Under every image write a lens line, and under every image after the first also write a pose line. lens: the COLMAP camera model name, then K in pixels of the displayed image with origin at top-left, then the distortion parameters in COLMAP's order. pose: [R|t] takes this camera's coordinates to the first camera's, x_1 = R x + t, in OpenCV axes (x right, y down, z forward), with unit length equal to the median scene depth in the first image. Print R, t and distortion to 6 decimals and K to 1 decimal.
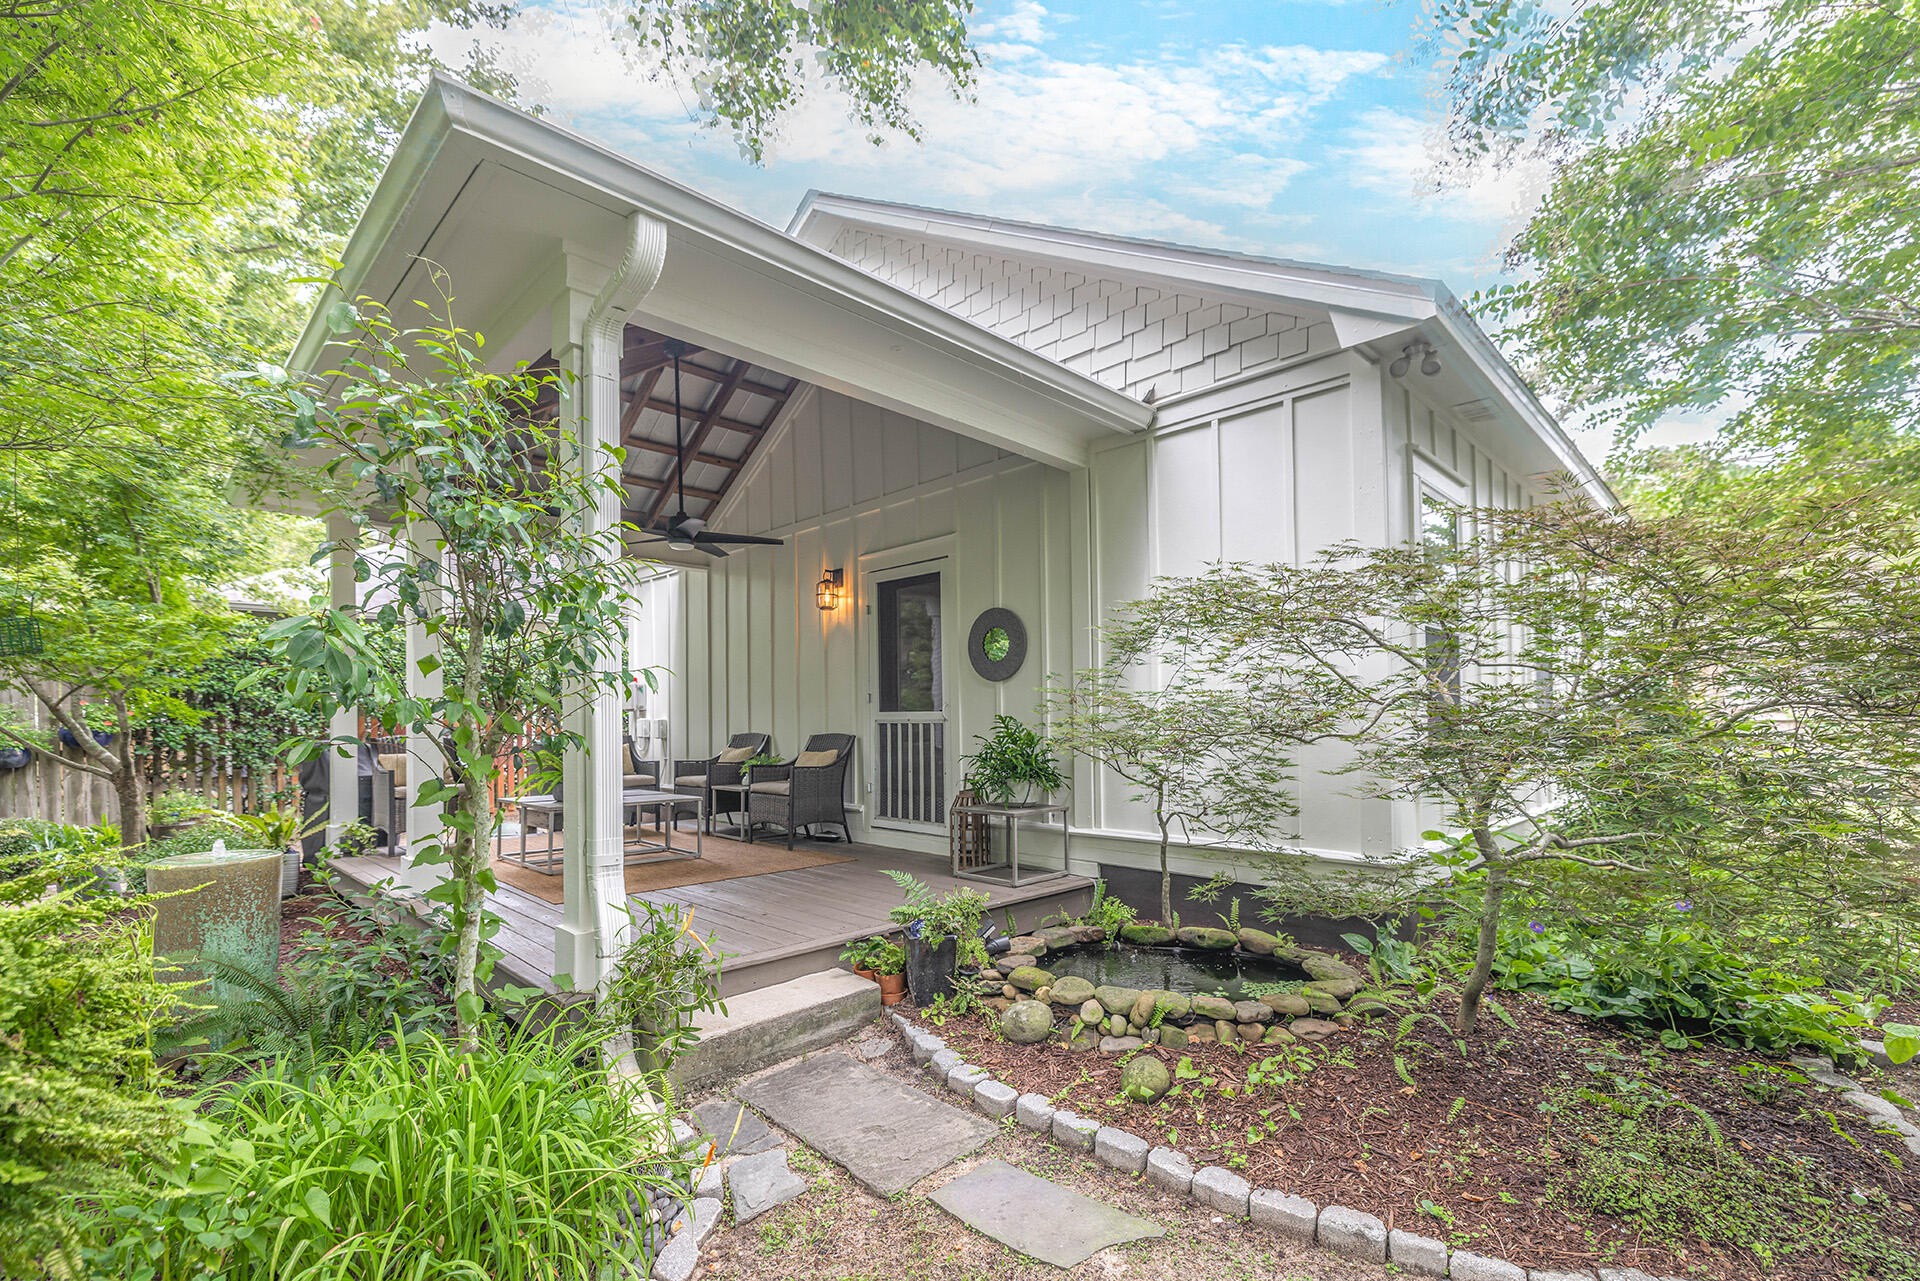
lens RADIAL K [[835.7, 0, 959.2], [0, 835.7, 638.1], [0, 0, 1]] dist [0.000183, 0.000001]
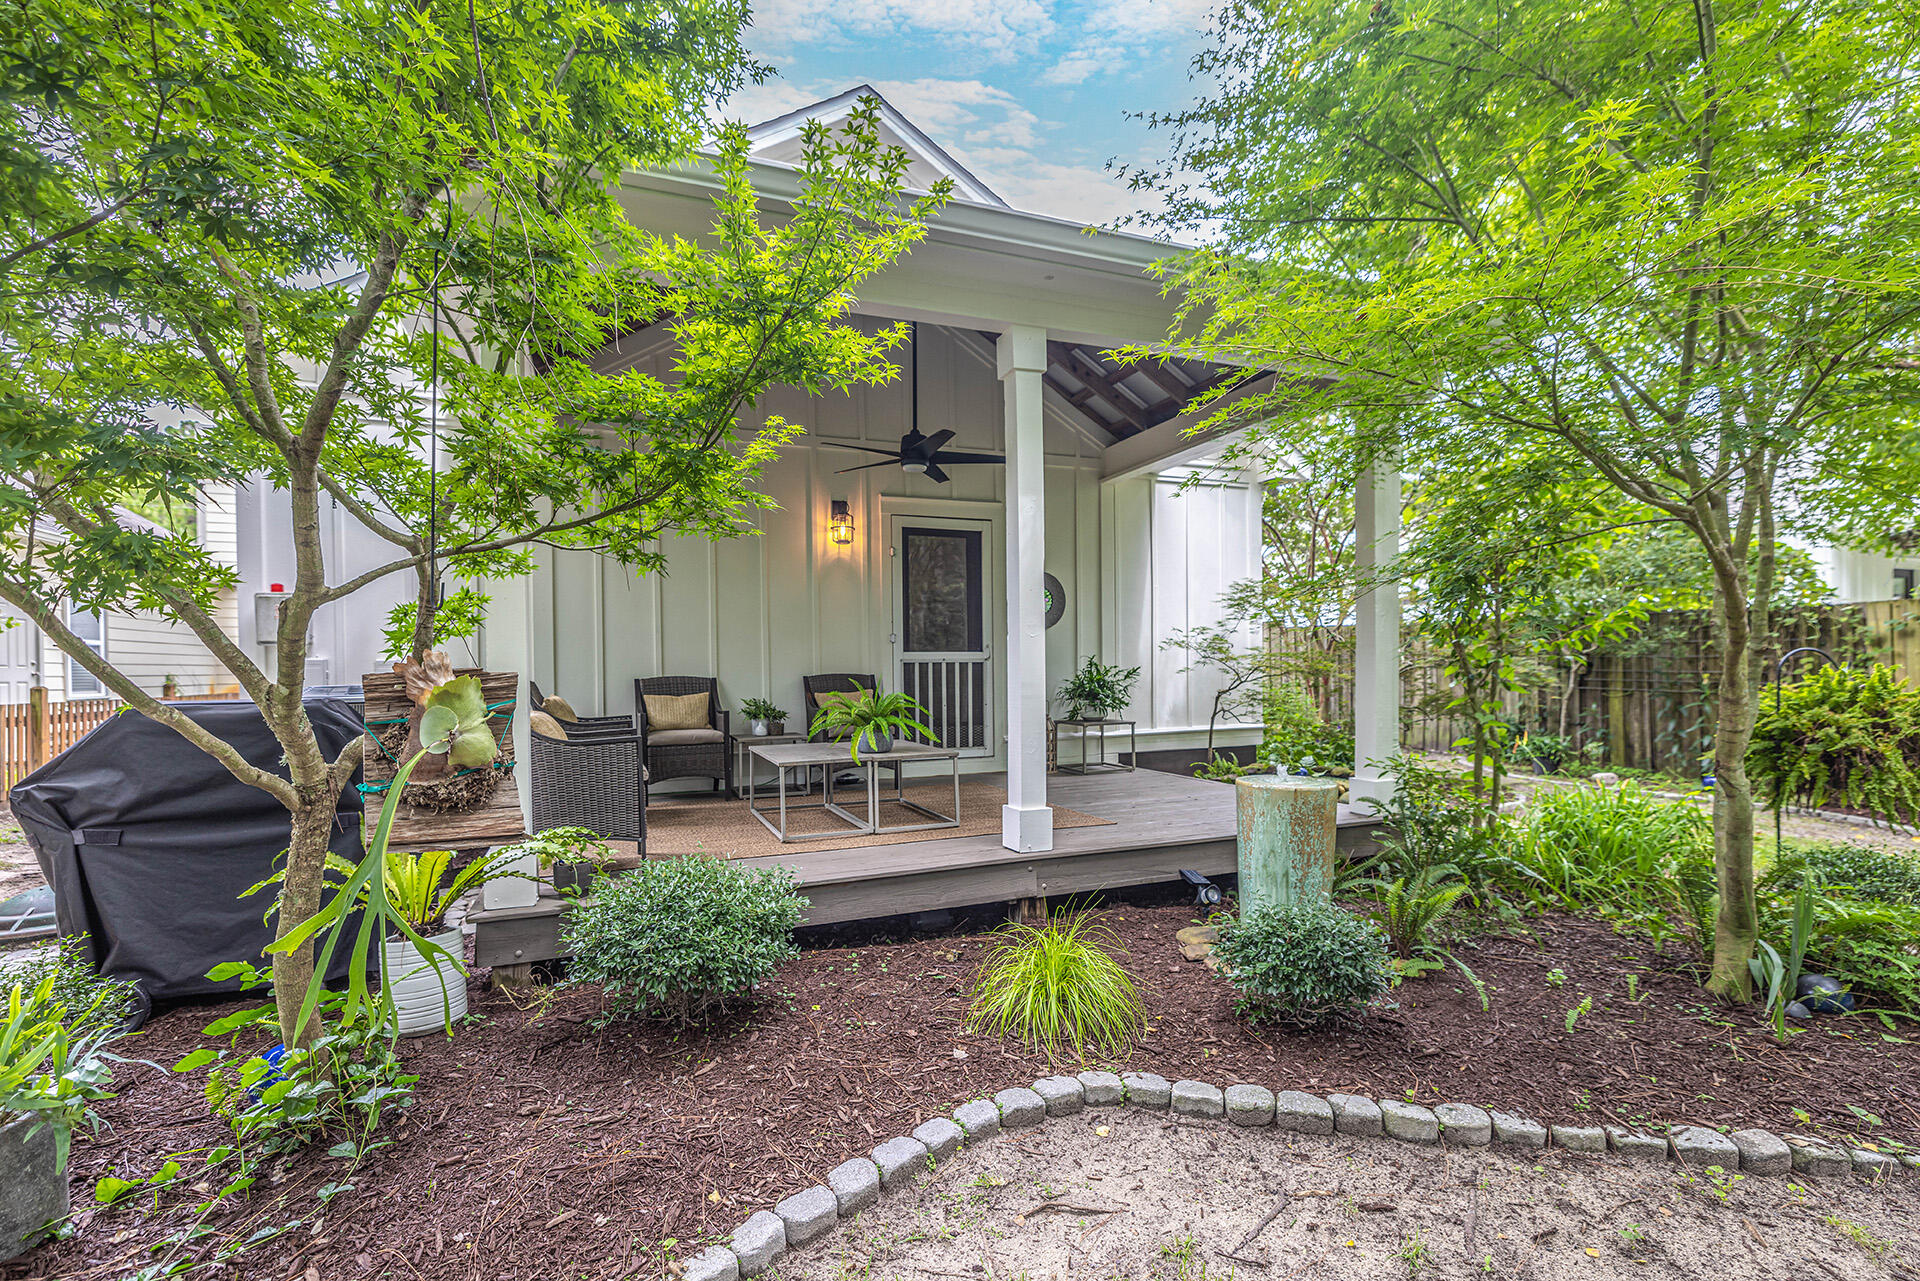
lens RADIAL K [[835.7, 0, 959.1], [0, 835.7, 643.4], [0, 0, 1]] dist [0.000183, 0.000001]
pose [[0.403419, 0.001436, 0.915014, -1.080000], [-0.094610, 0.994704, 0.040151, 0.030585], [-0.910111, -0.102768, 0.401419, 0.548730]]
